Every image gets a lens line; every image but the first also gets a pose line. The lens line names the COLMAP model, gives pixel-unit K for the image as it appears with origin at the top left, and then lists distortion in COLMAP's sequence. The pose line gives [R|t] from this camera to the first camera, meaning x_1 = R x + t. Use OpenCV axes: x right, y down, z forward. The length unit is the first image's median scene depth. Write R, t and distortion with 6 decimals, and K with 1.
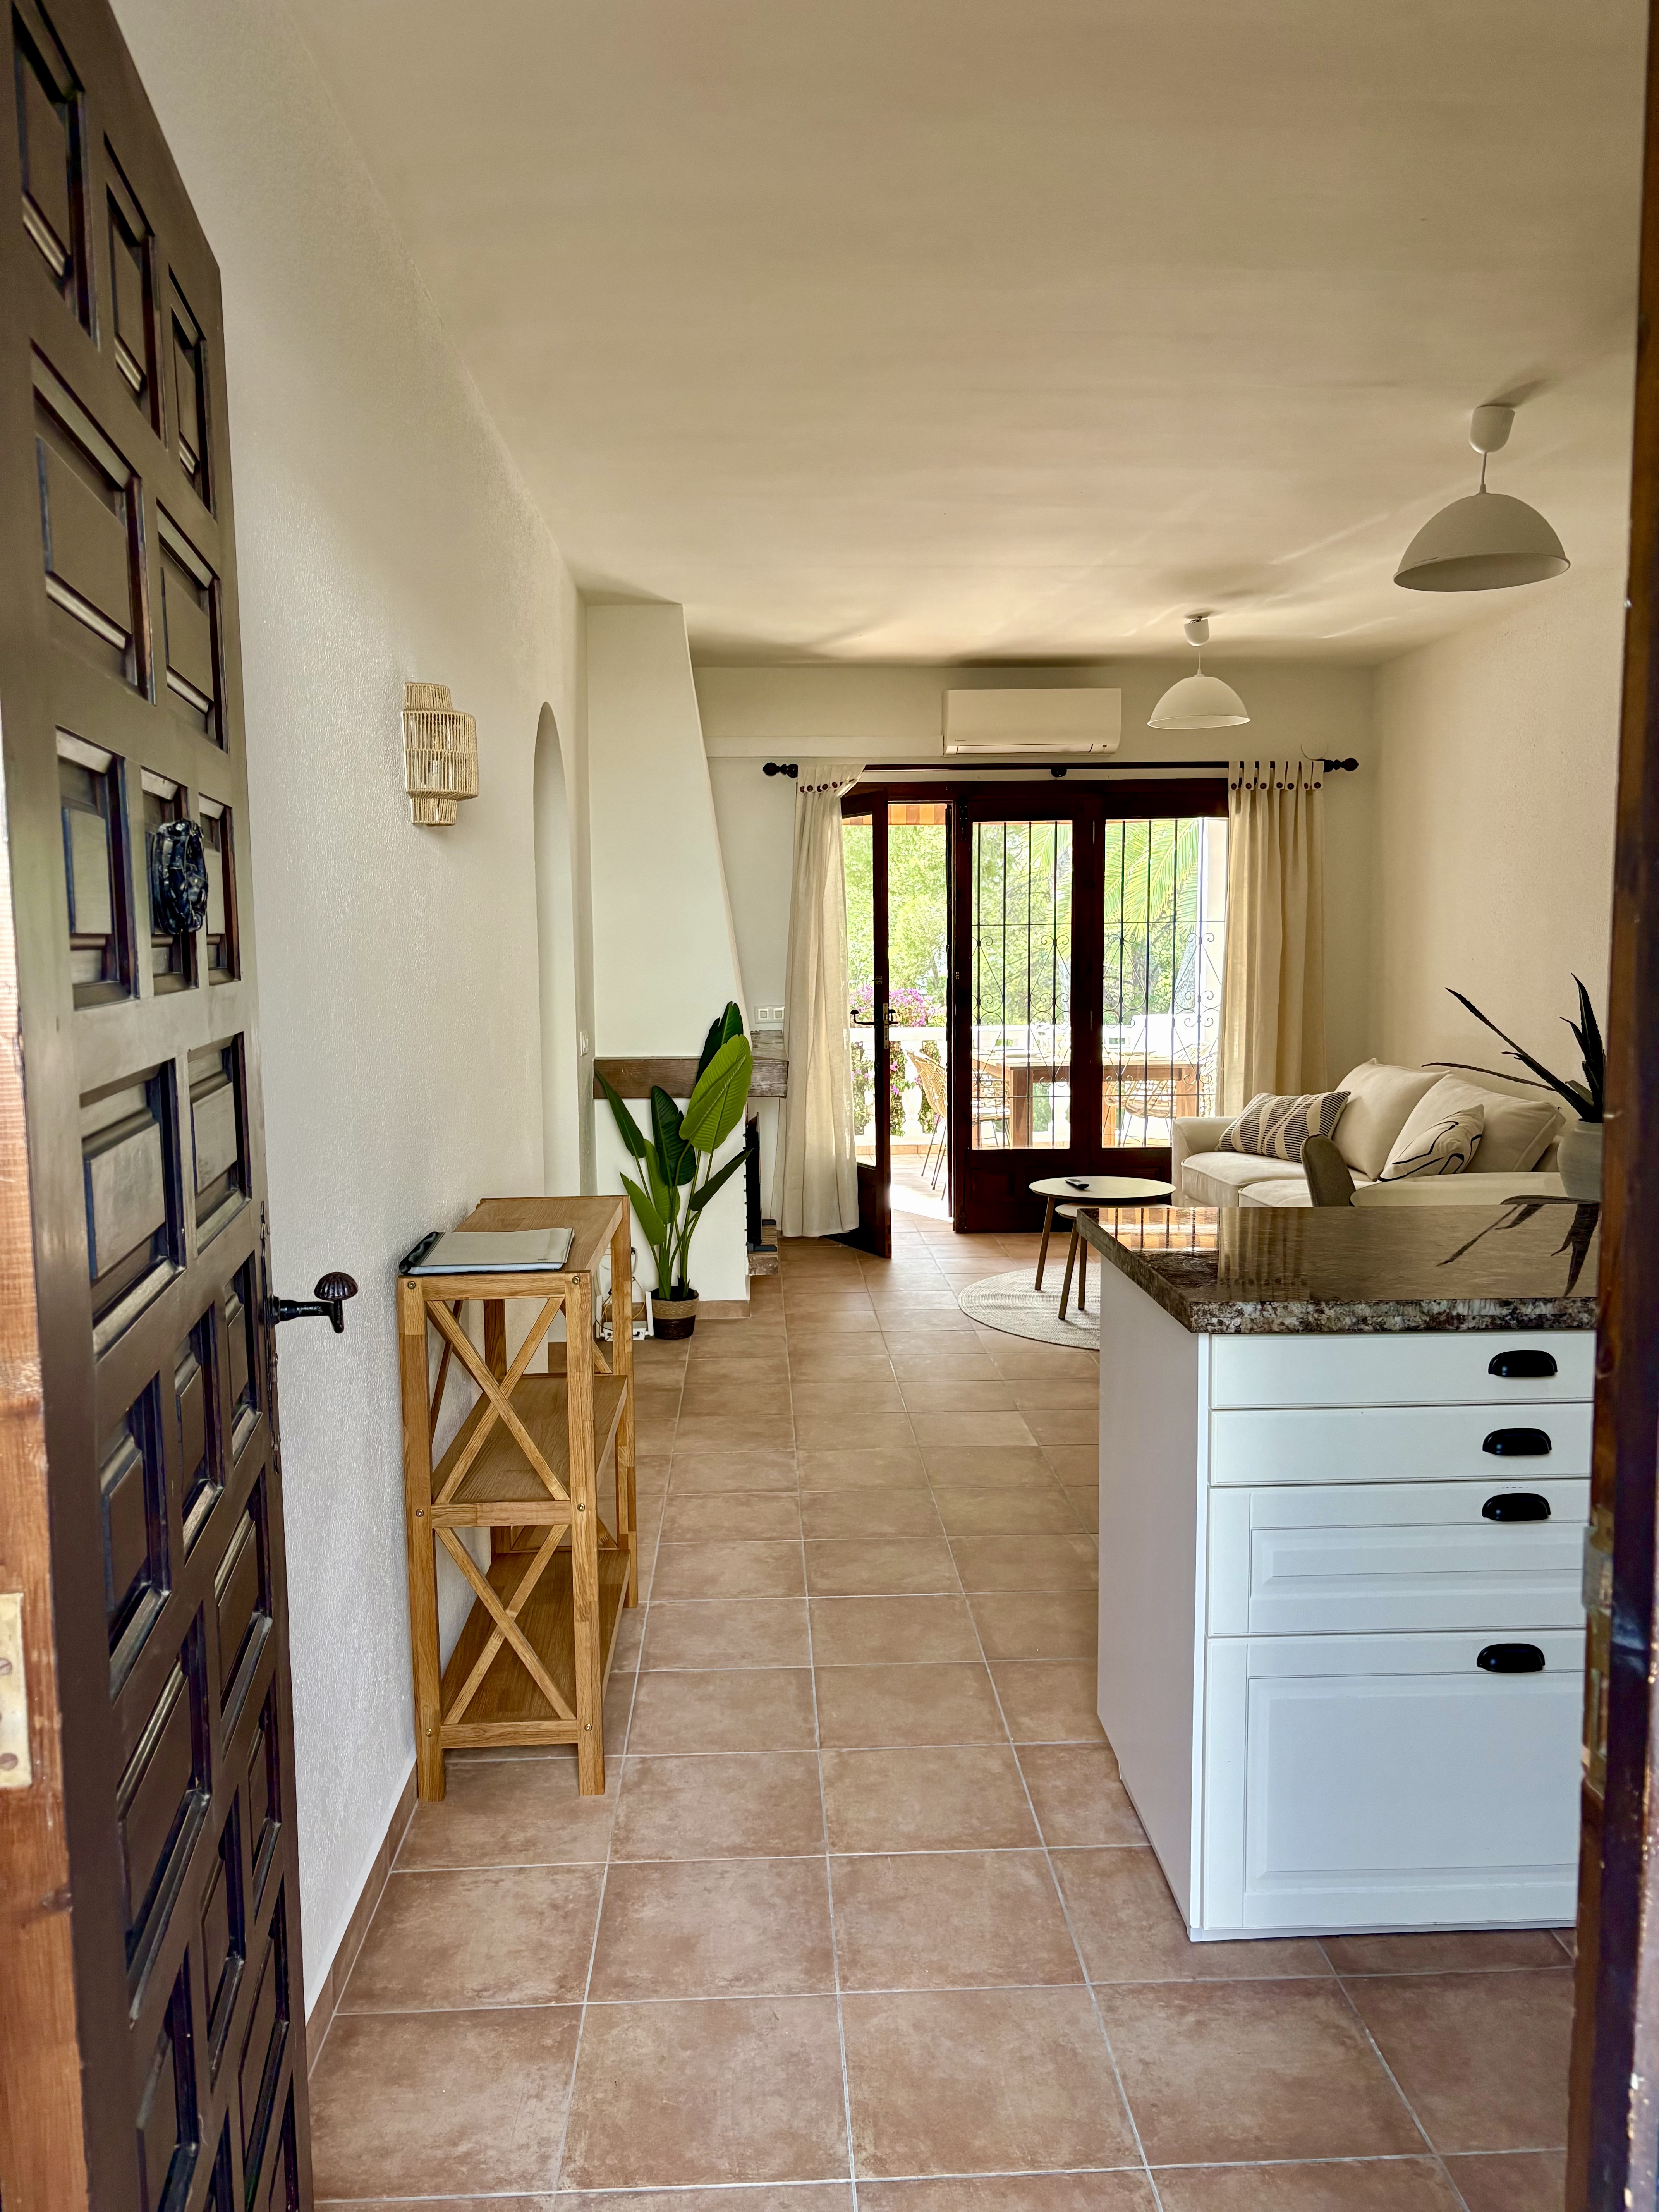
lens RADIAL K [[1686.1, 0, 836.2], [0, 1686.1, 1104.5], [0, 0, 1]] dist [0.040810, -0.026000]
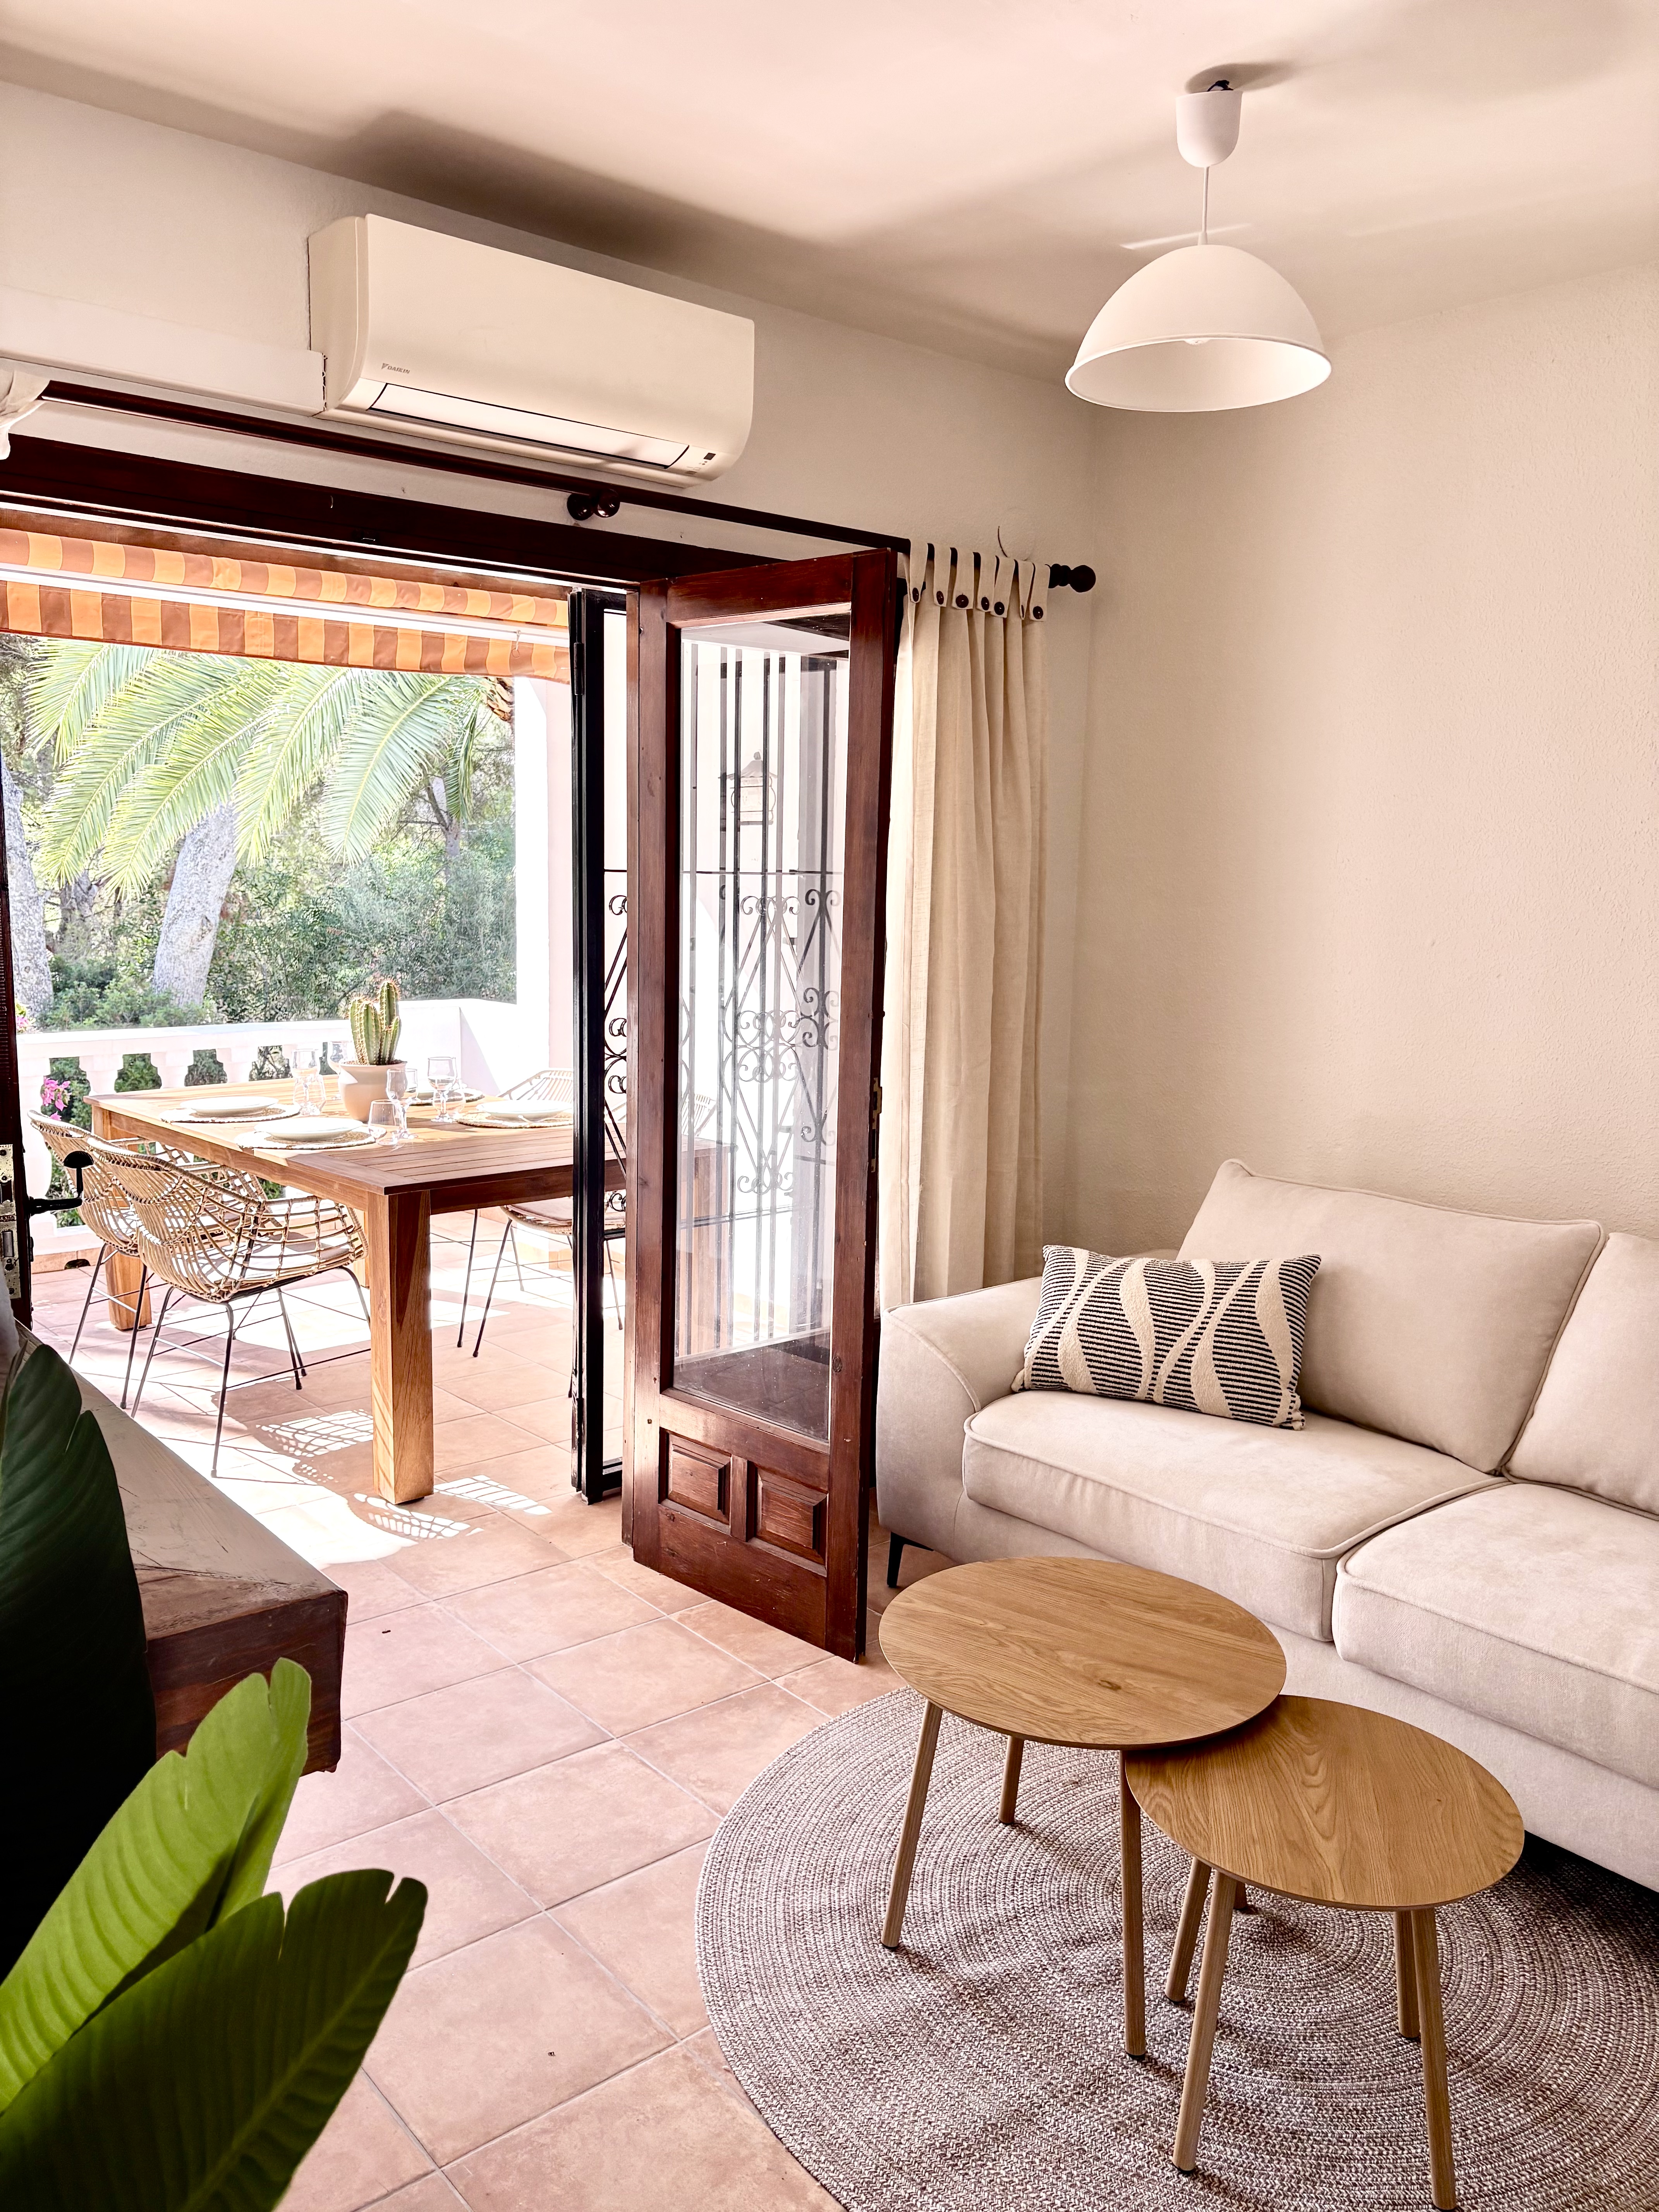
lens RADIAL K [[1686.1, 0, 823.1], [0, 1686.1, 1113.1], [0, 0, 1]] dist [0.040810, -0.026000]
pose [[0.802542, -0.066627, 0.592863, -0.078422], [0.036211, 0.997352, 0.063067, -0.073467], [-0.595495, -0.029146, 0.802830, 0.628778]]
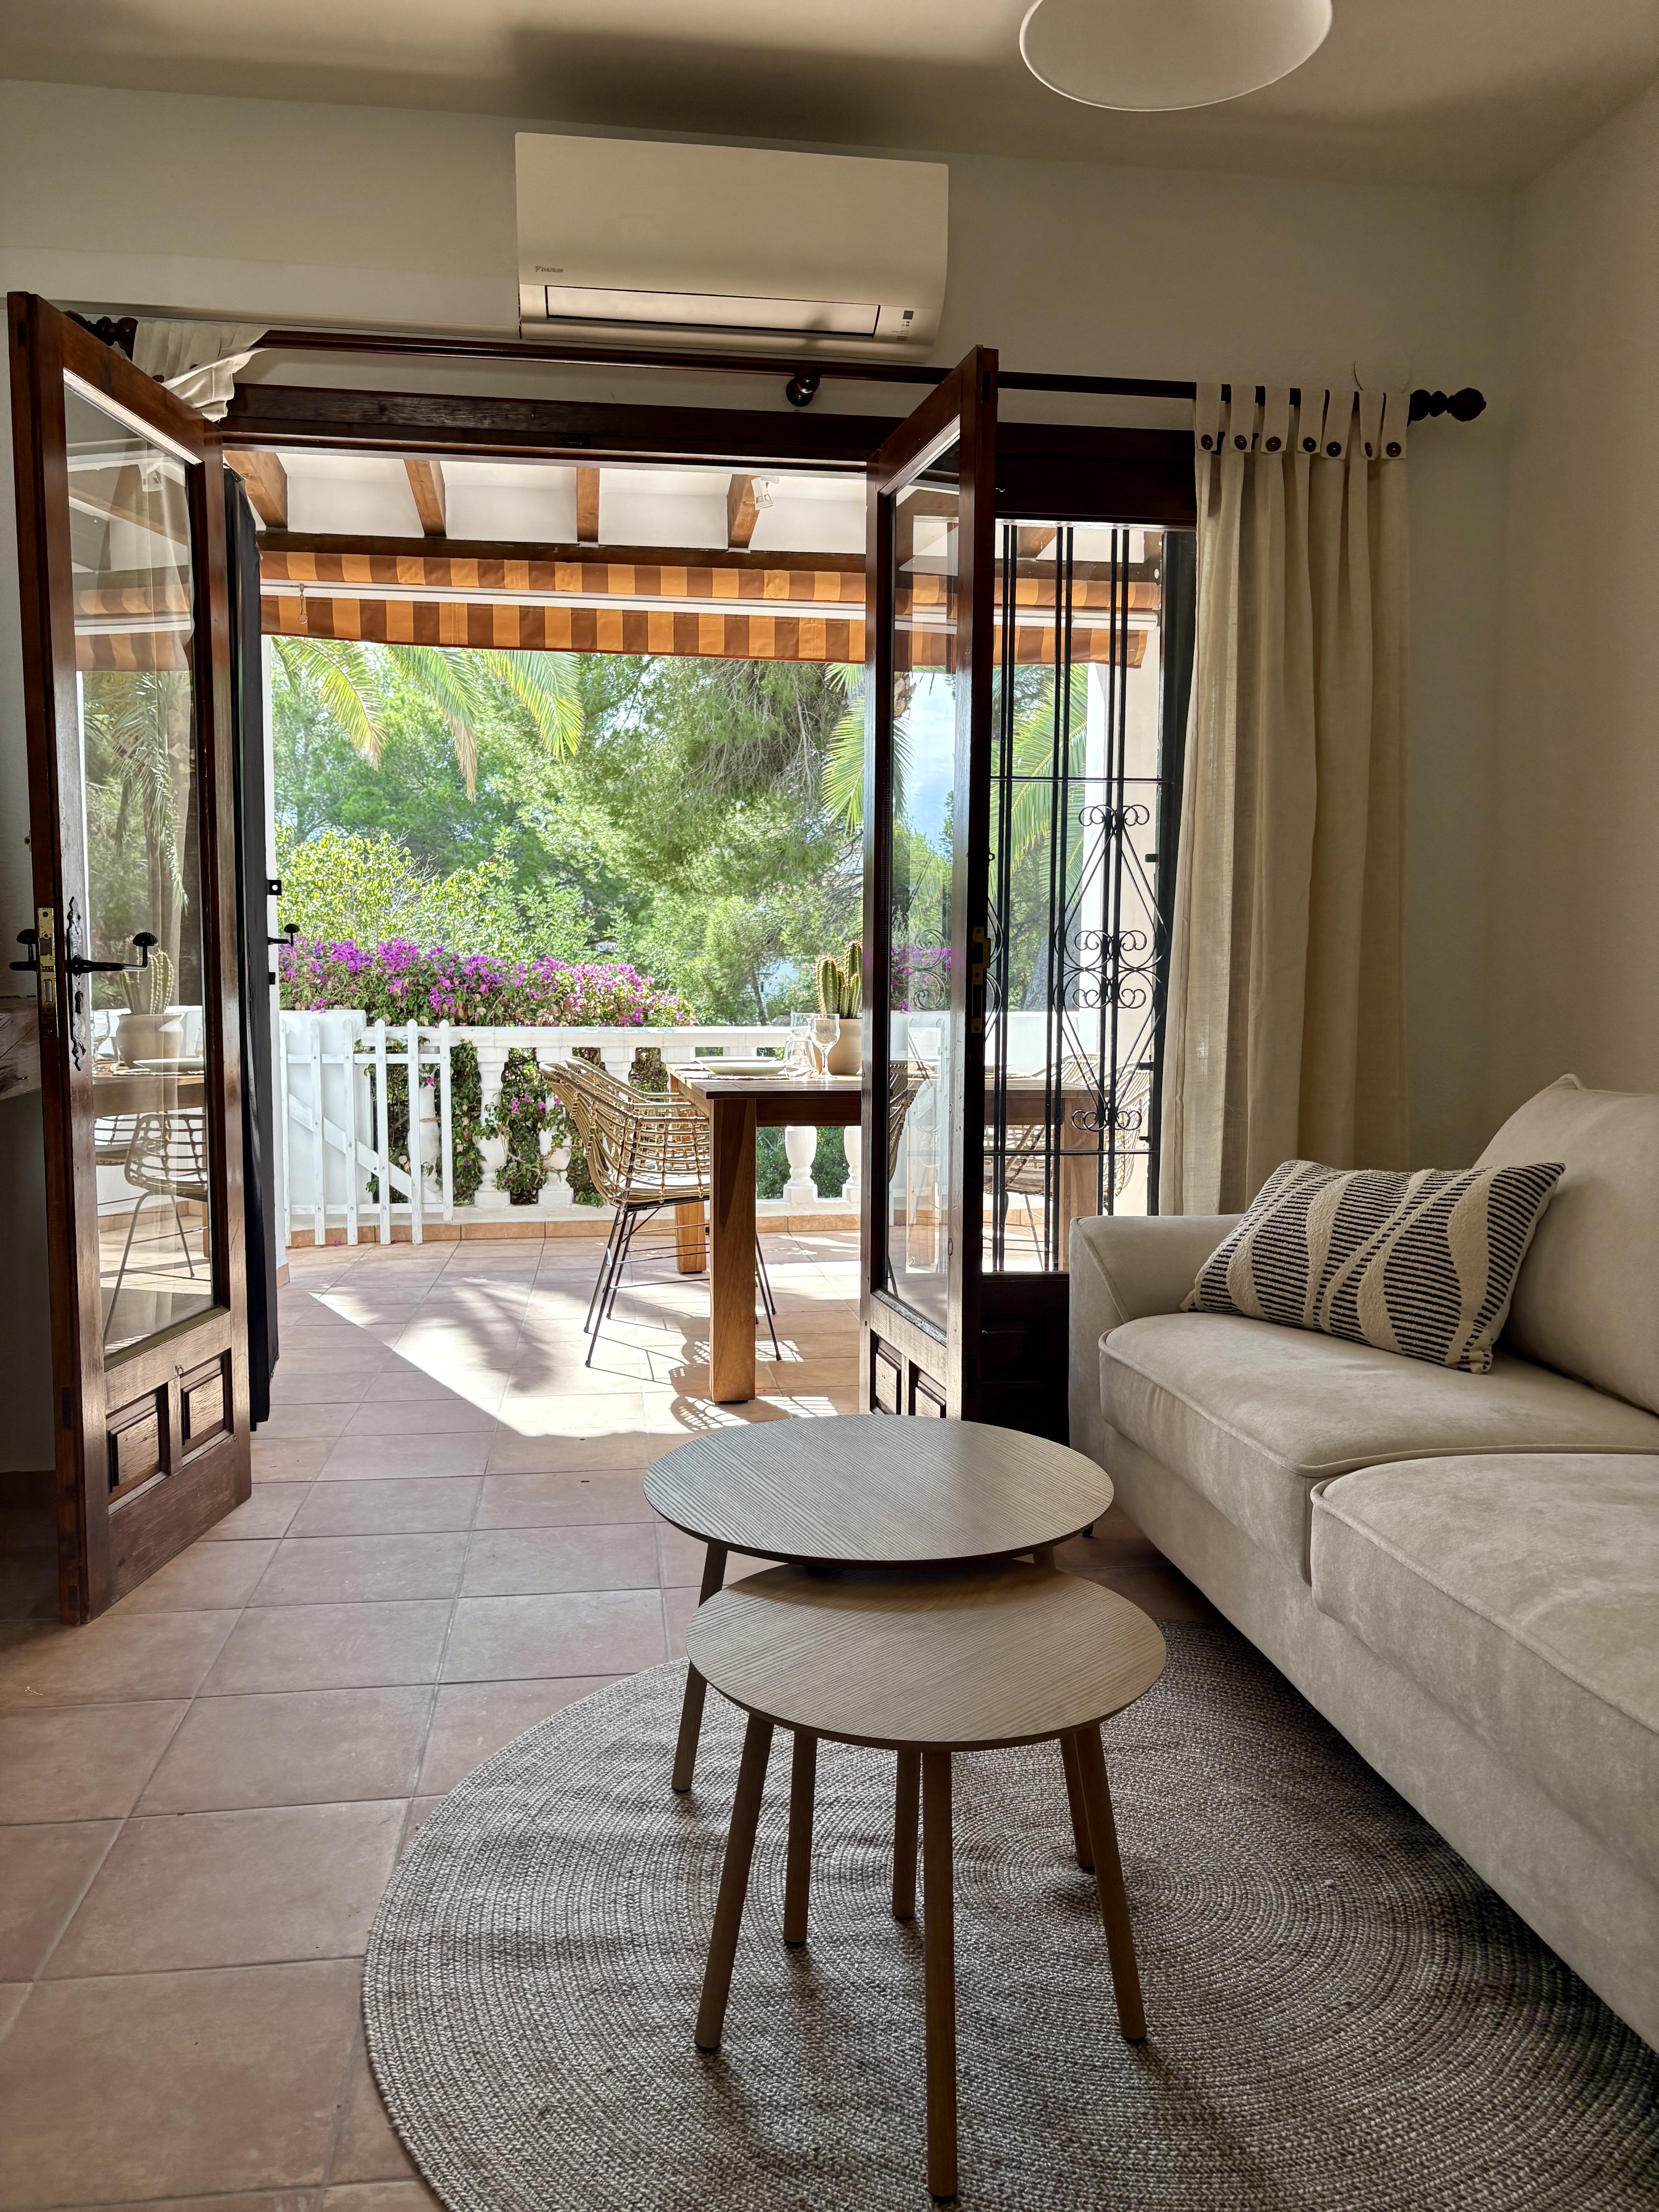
lens RADIAL K [[1686.1, 0, 822.4], [0, 1686.1, 1108.1], [0, 0, 1]] dist [0.040810, -0.026000]
pose [[0.996254, 0.005031, 0.086324, 0.101231], [-0.003496, 0.999833, -0.017930, -0.010903], [-0.086400, 0.017561, 0.996106, 0.581701]]
